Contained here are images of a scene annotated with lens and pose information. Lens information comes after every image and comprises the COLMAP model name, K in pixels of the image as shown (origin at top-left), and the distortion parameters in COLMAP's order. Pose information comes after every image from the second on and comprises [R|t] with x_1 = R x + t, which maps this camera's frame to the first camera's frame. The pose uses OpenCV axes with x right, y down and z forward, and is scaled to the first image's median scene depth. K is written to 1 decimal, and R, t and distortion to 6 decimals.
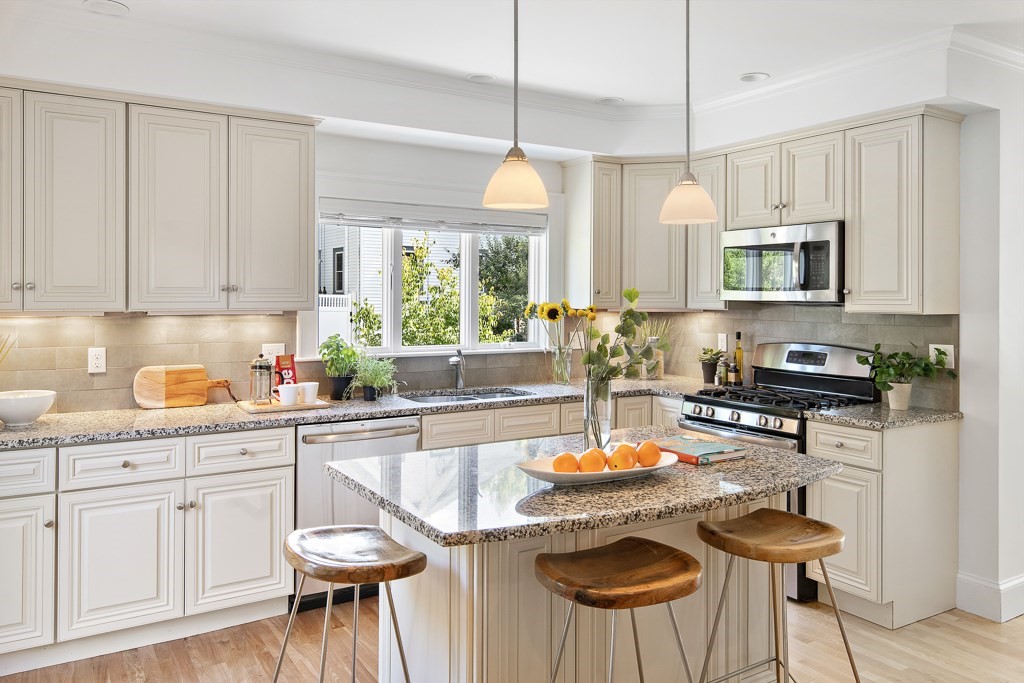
lens RADIAL K [[772.2, 0, 511.8], [0, 772.2, 285.4], [0, 0, 1]] dist [0.004529, 0.002620]
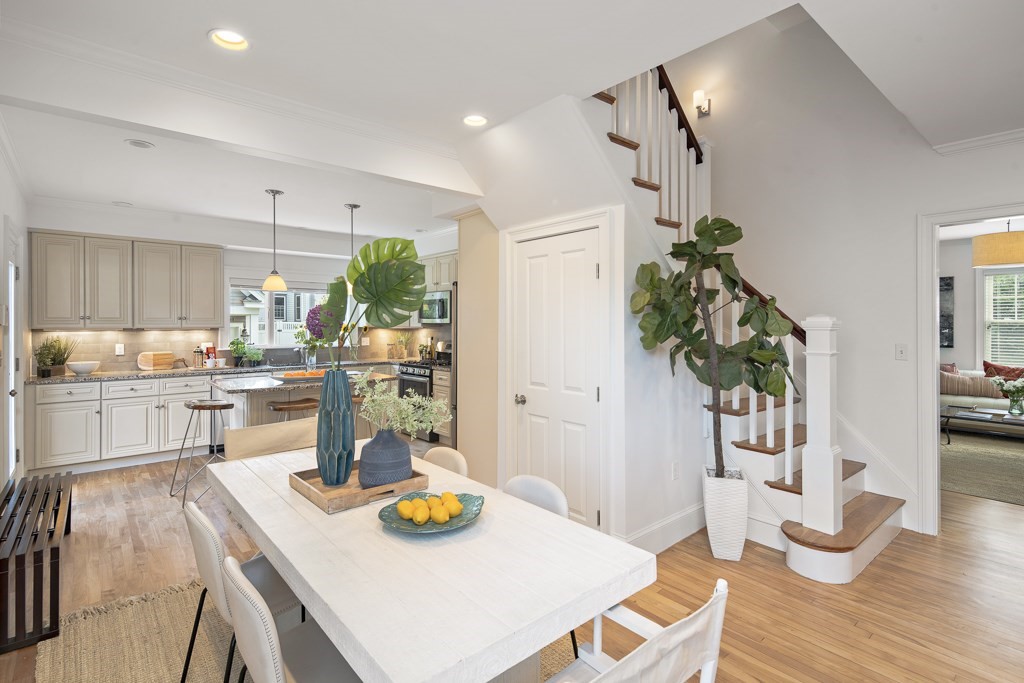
lens RADIAL K [[502.7, 0, 518.4], [0, 502.7, 315.8], [0, 0, 1]] dist [0.001871, -0.000713]
pose [[0.986702, -0.001659, 0.162529, 0.386310], [0.001635, 0.999999, 0.000282, -0.002719], [-0.162529, -0.000013, 0.986704, -0.663248]]
